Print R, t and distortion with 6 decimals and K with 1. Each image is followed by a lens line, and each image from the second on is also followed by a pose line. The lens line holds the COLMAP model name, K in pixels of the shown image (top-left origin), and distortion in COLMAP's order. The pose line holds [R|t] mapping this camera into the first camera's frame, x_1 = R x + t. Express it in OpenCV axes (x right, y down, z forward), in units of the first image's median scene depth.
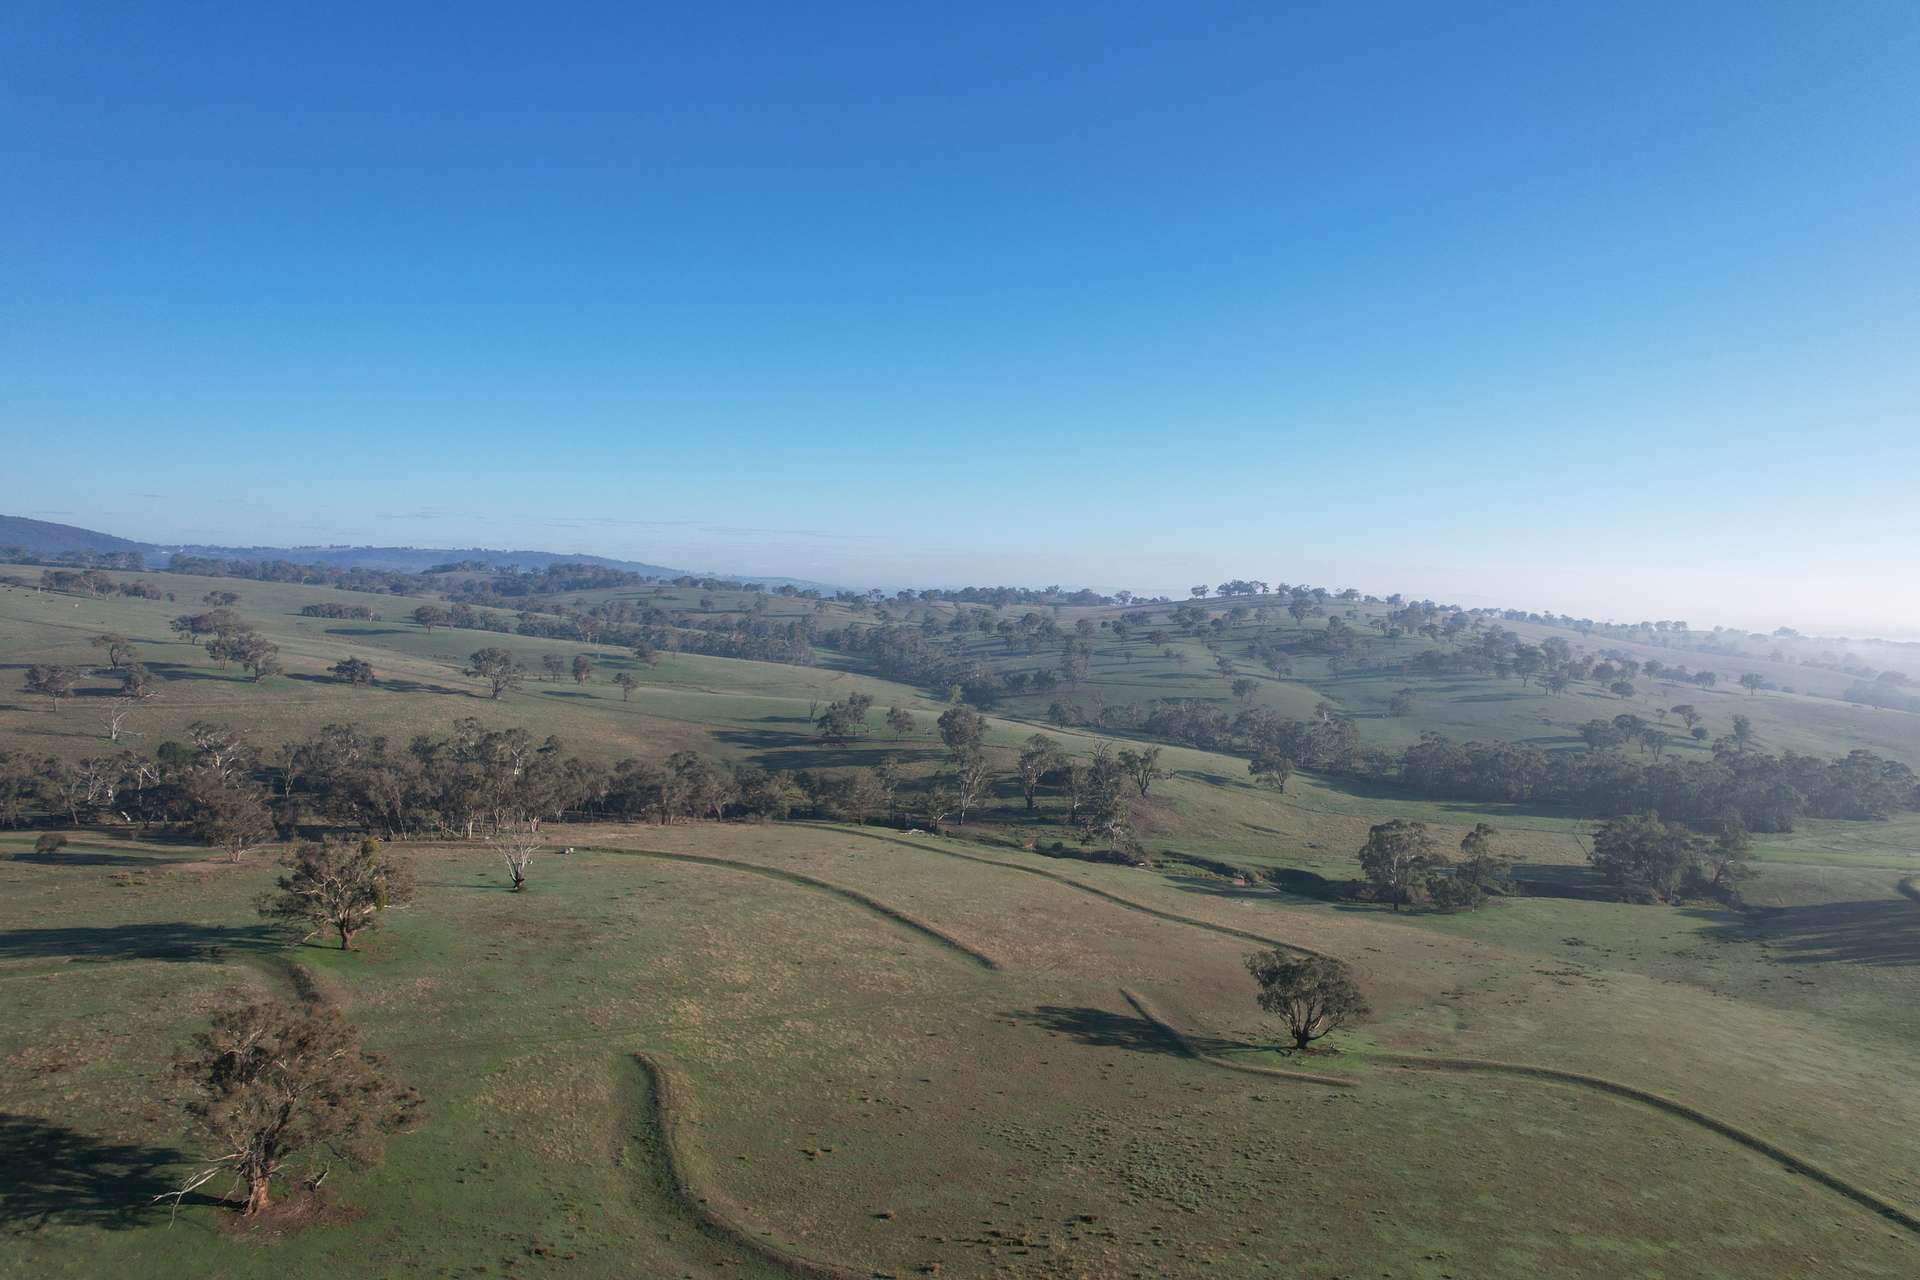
lens RADIAL K [[1225.4, 0, 960.0], [0, 1225.4, 640.0], [0, 0, 1]] dist [-0.075067, 0.072984]
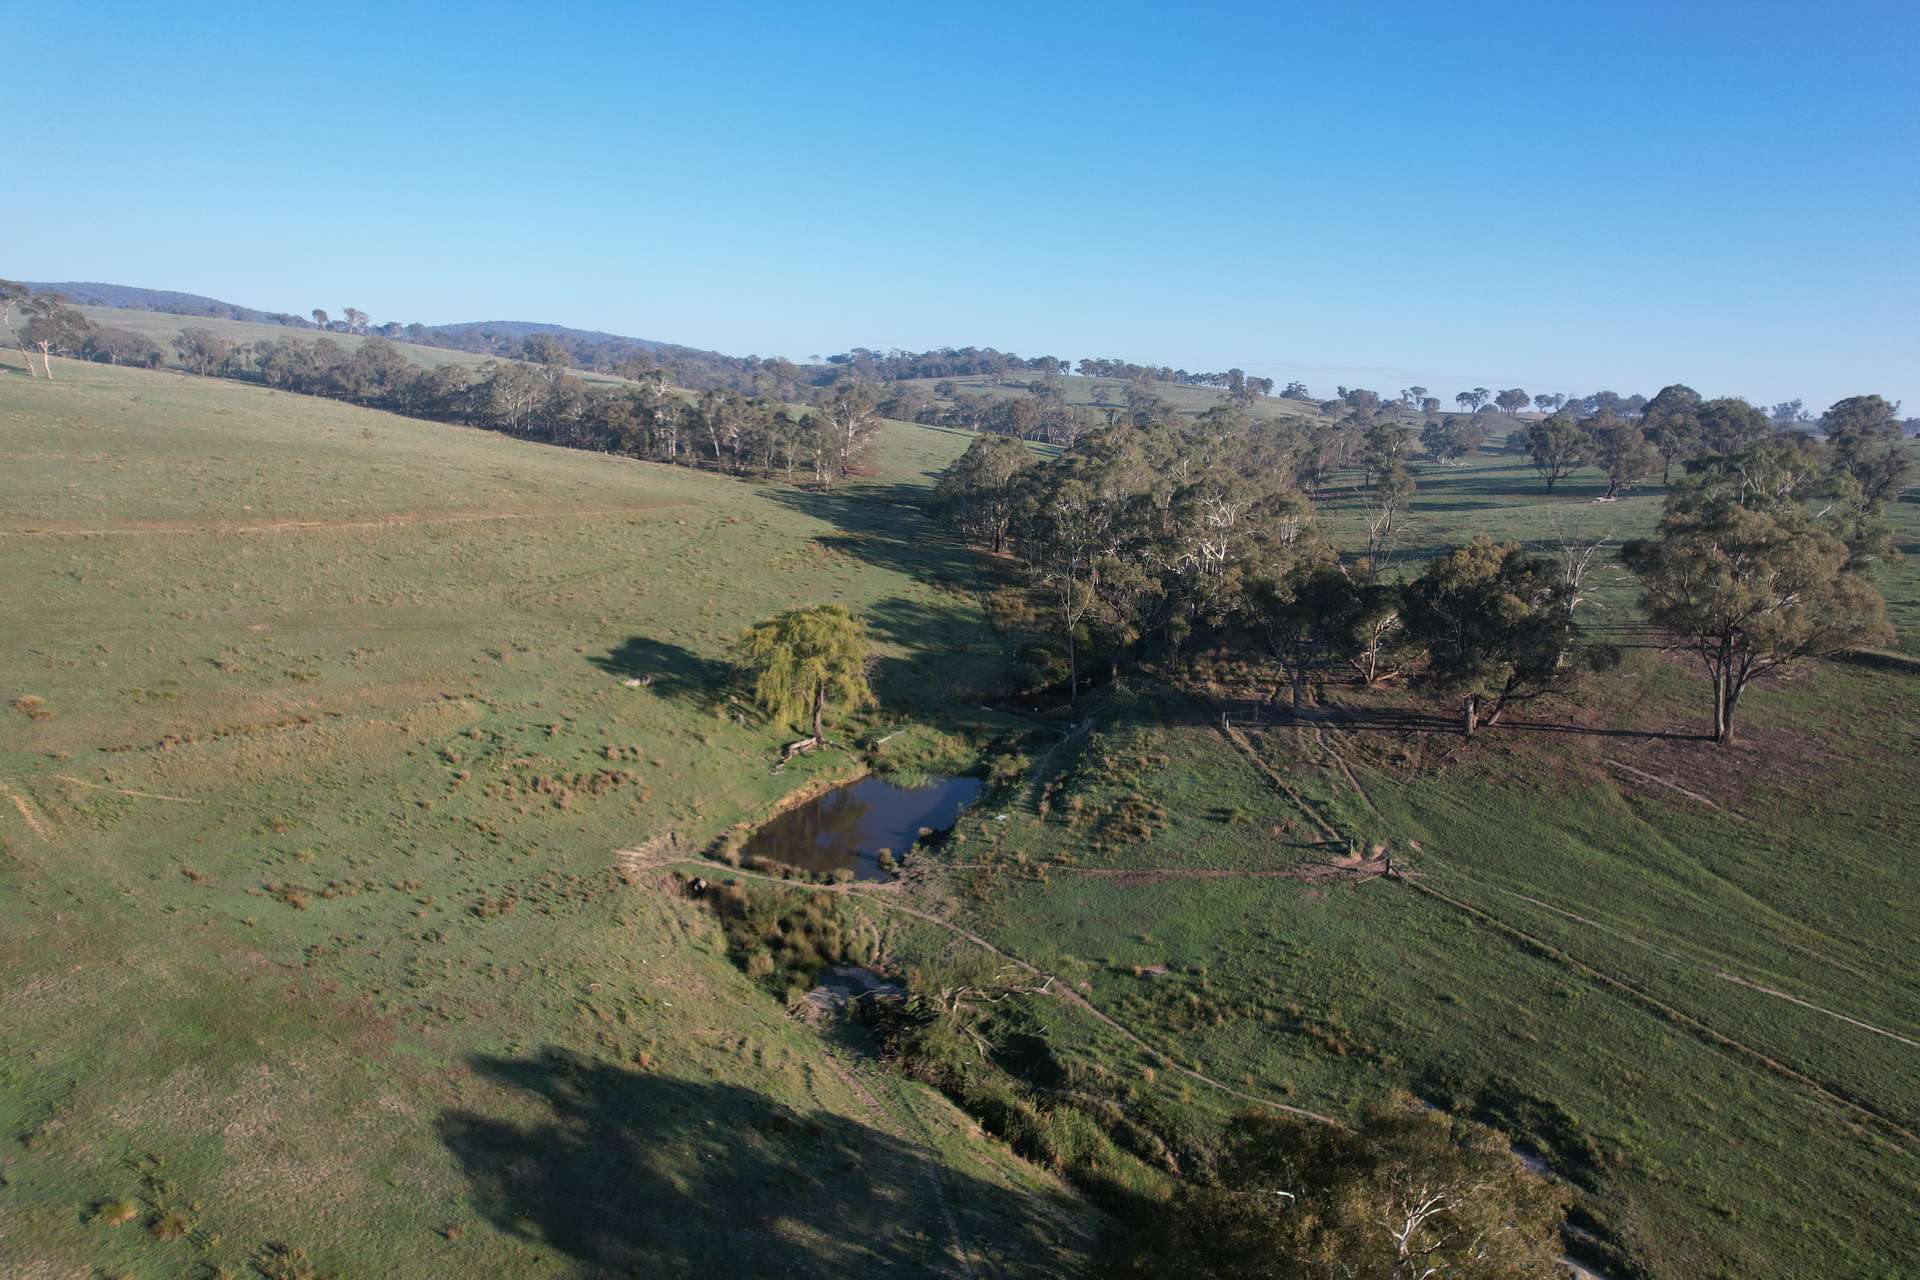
lens RADIAL K [[1225.4, 0, 960.0], [0, 1225.4, 640.0], [0, 0, 1]] dist [-0.075067, 0.072984]
pose [[0.860850, 0.105765, -0.497746, 0.068902], [-0.044627, 0.990084, 0.133198, 0.014863], [0.506898, -0.092451, 0.857034, 0.667965]]
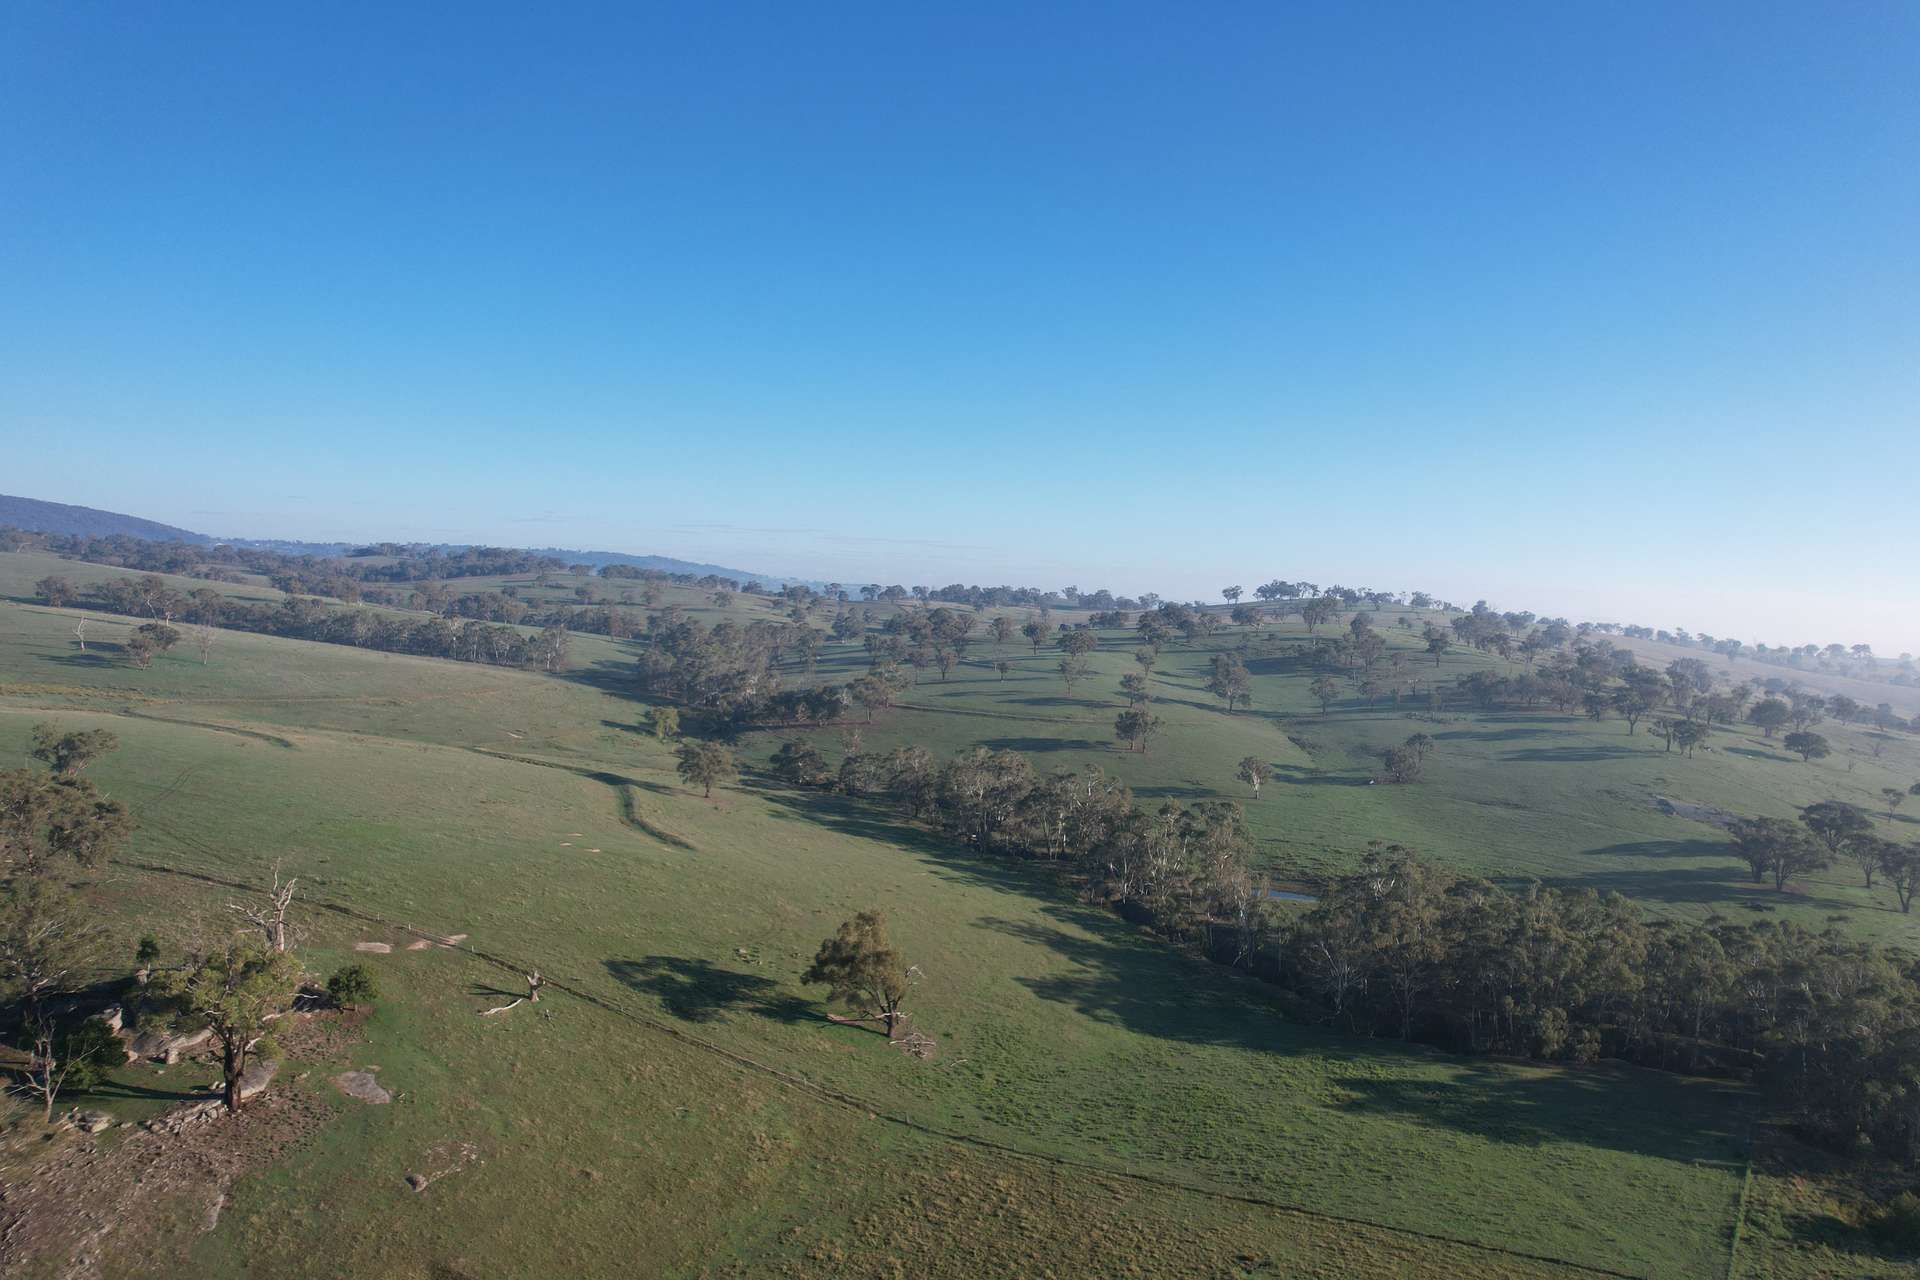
lens RADIAL K [[1225.4, 0, 960.0], [0, 1225.4, 640.0], [0, 0, 1]] dist [-0.075067, 0.072984]
pose [[0.995763, 0.022461, -0.089172, 0.152576], [-0.023359, 0.999686, -0.009040, 0.003786], [0.088941, 0.011085, 0.995975, 0.304518]]
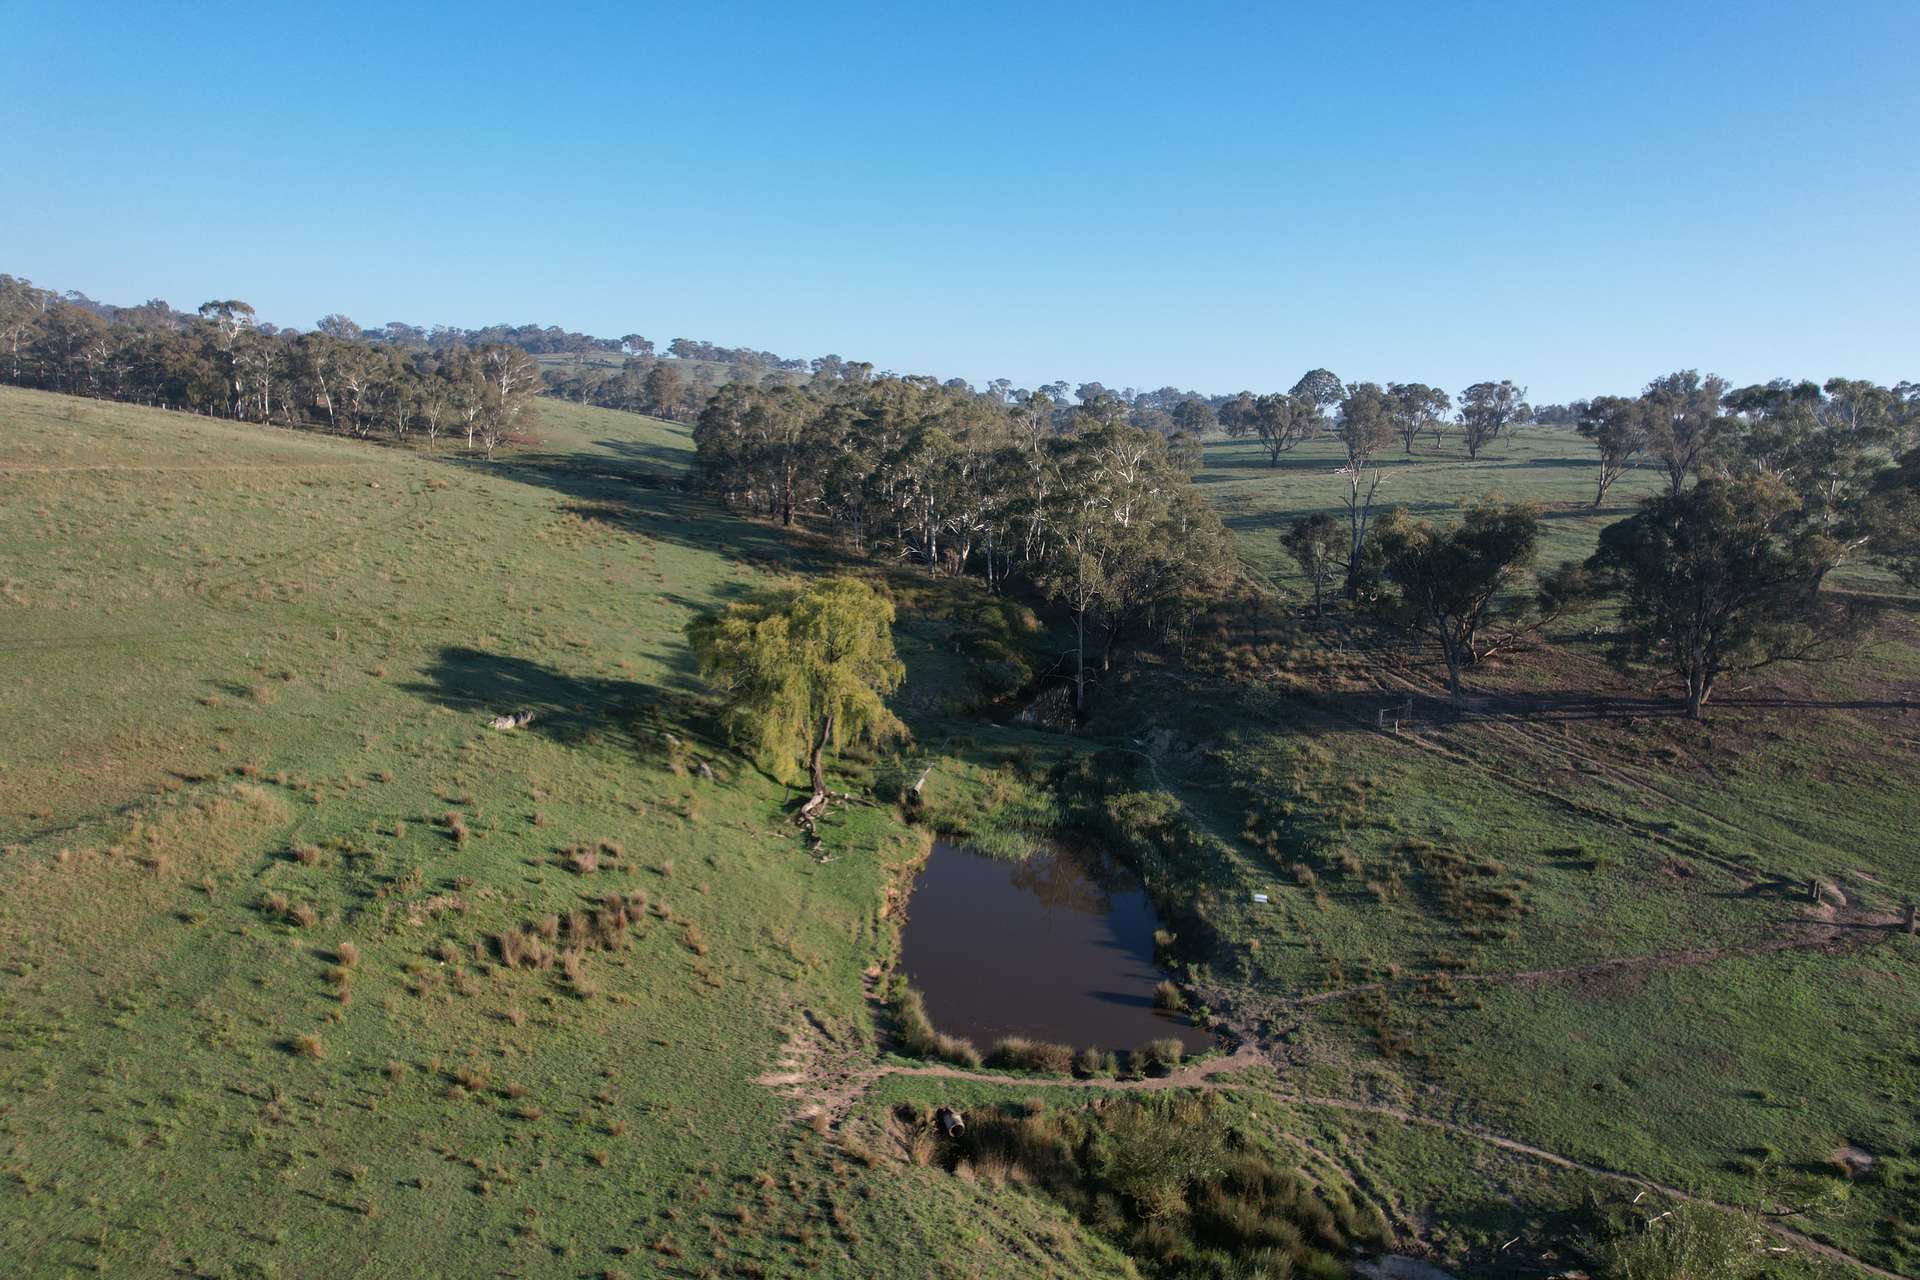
lens RADIAL K [[1225.4, 0, 960.0], [0, 1225.4, 640.0], [0, 0, 1]] dist [-0.075067, 0.072984]
pose [[0.985648, 0.066294, -0.155255, 0.018778], [-0.048017, 0.991775, 0.118648, 0.022094], [0.161844, -0.109491, 0.980723, 0.690231]]
